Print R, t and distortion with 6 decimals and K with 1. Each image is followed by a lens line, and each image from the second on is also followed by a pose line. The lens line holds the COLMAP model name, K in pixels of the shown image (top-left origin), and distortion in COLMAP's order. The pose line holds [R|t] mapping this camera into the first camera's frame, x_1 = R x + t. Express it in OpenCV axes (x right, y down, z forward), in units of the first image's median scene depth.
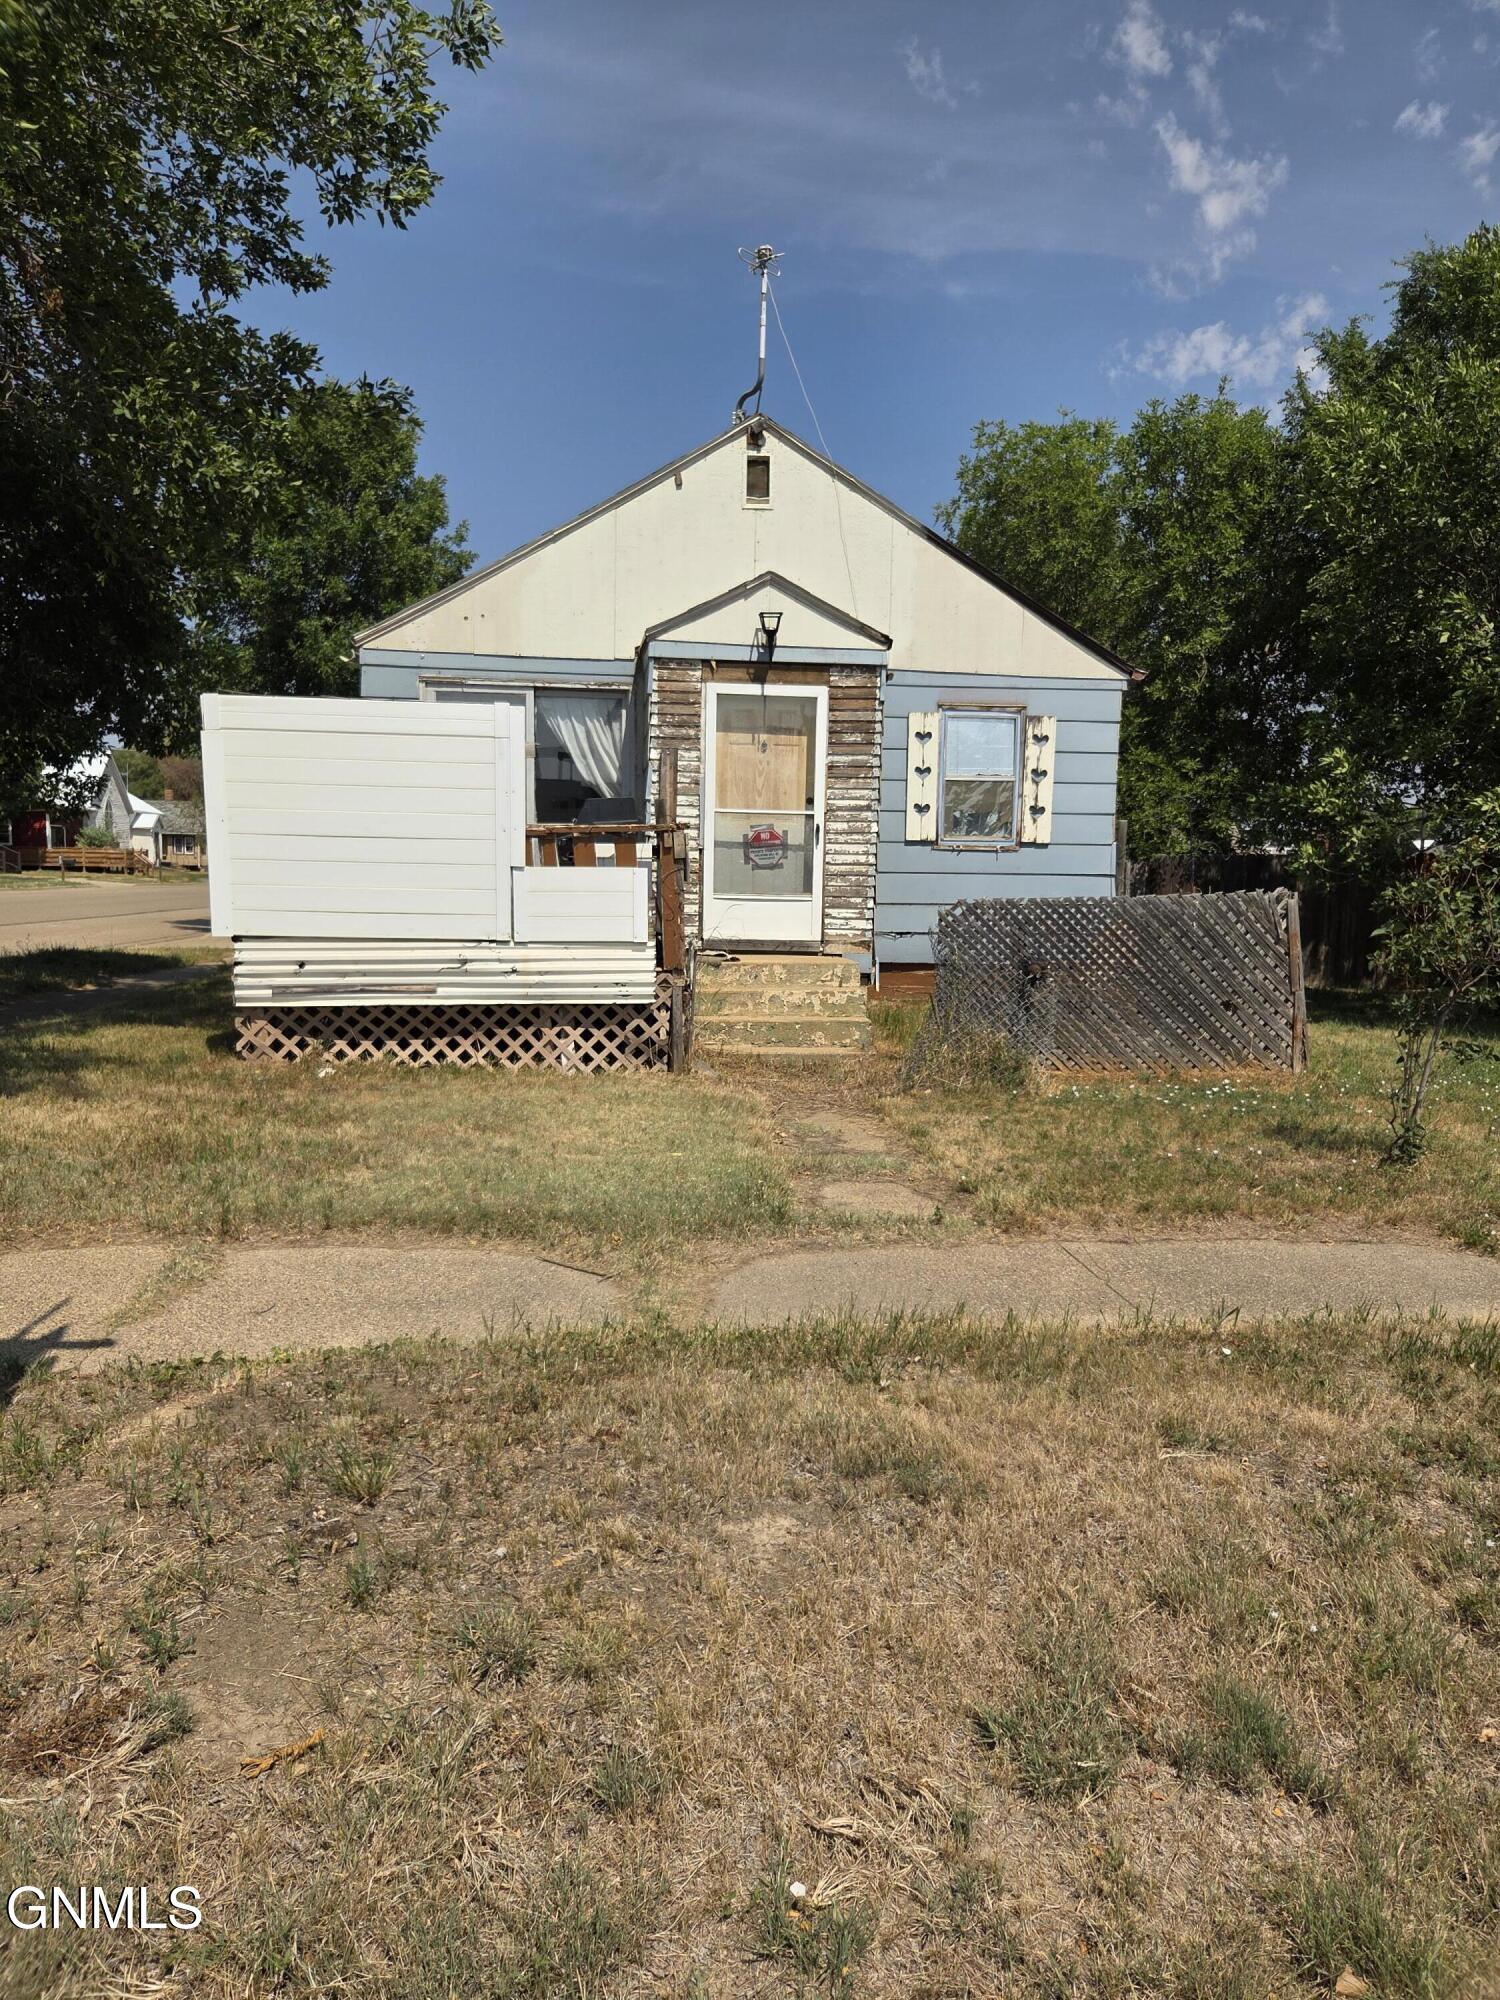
lens RADIAL K [[1331.4, 0, 750.0], [0, 1331.4, 1000.0], [0, 0, 1]] dist [0.001533, 0.000276]
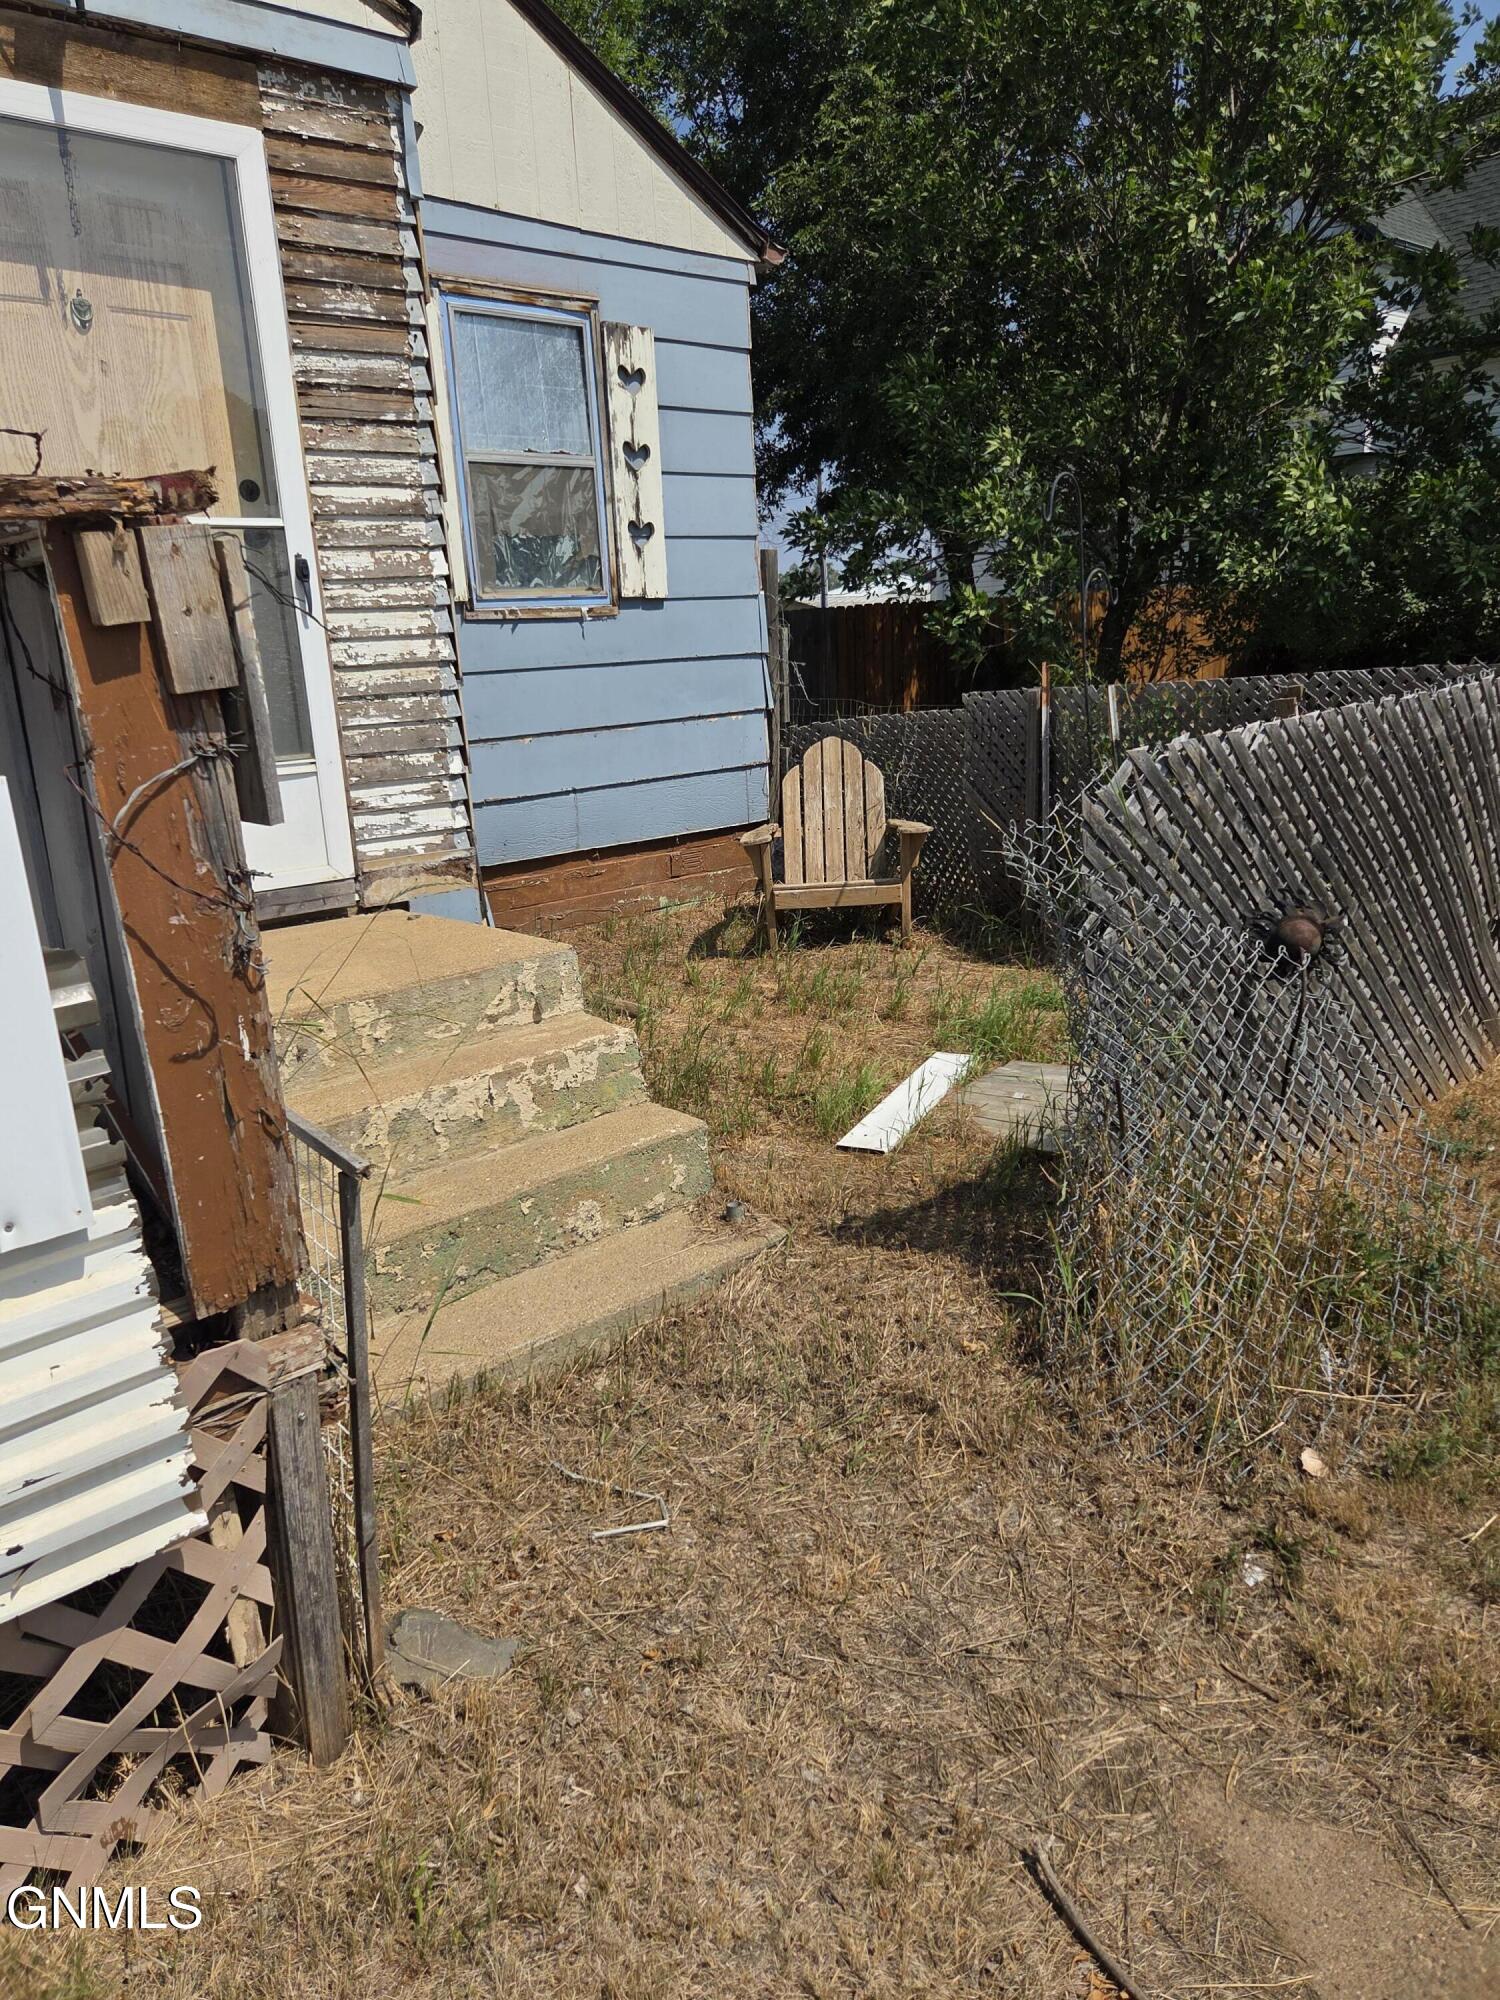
lens RADIAL K [[1353.5, 0, 751.8], [0, 1353.5, 977.0], [0, 0, 1]] dist [0.077008, -0.065366]
pose [[0.812053, -0.197130, 0.549281, -0.073897], [0.120616, 0.977592, 0.172527, -0.069969], [-0.570983, -0.073849, 0.817634, 0.616315]]
